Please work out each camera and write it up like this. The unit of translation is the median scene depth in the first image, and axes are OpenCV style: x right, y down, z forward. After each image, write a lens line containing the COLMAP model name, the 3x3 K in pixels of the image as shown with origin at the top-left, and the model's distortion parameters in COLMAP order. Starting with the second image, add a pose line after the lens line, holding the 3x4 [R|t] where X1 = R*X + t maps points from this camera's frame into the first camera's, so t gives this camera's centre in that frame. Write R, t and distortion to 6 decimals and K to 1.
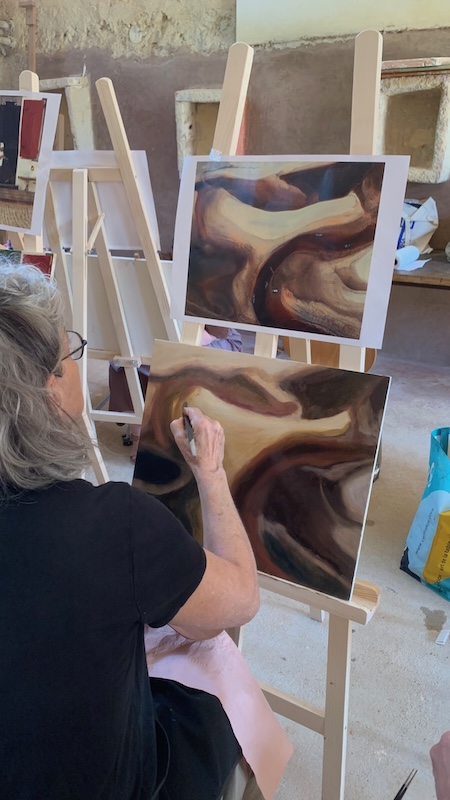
lens RADIAL K [[649.4, 0, 225.0], [0, 649.4, 400.0], [0, 0, 1]] dist [0.009997, -0.000991]
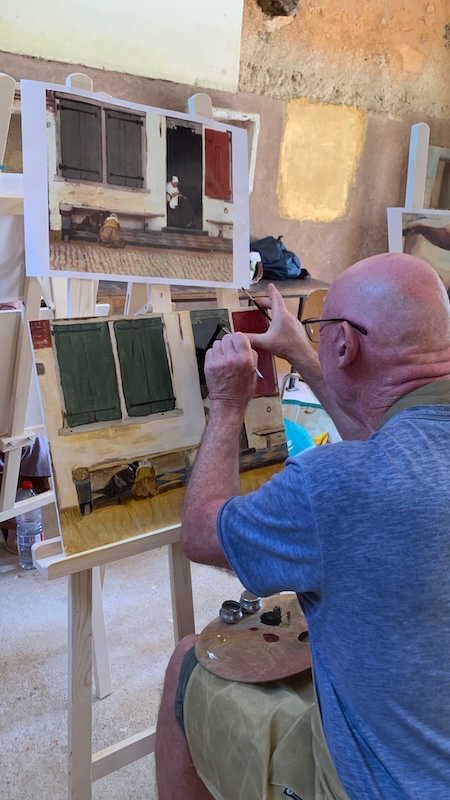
lens RADIAL K [[649.4, 0, 225.0], [0, 649.4, 400.0], [0, 0, 1]] dist [0.009997, -0.000991]
pose [[0.424786, -0.250911, 0.869828, -1.080767], [0.254122, 0.955241, 0.151447, -0.246396], [-0.868895, 0.156710, 0.469535, 0.634709]]
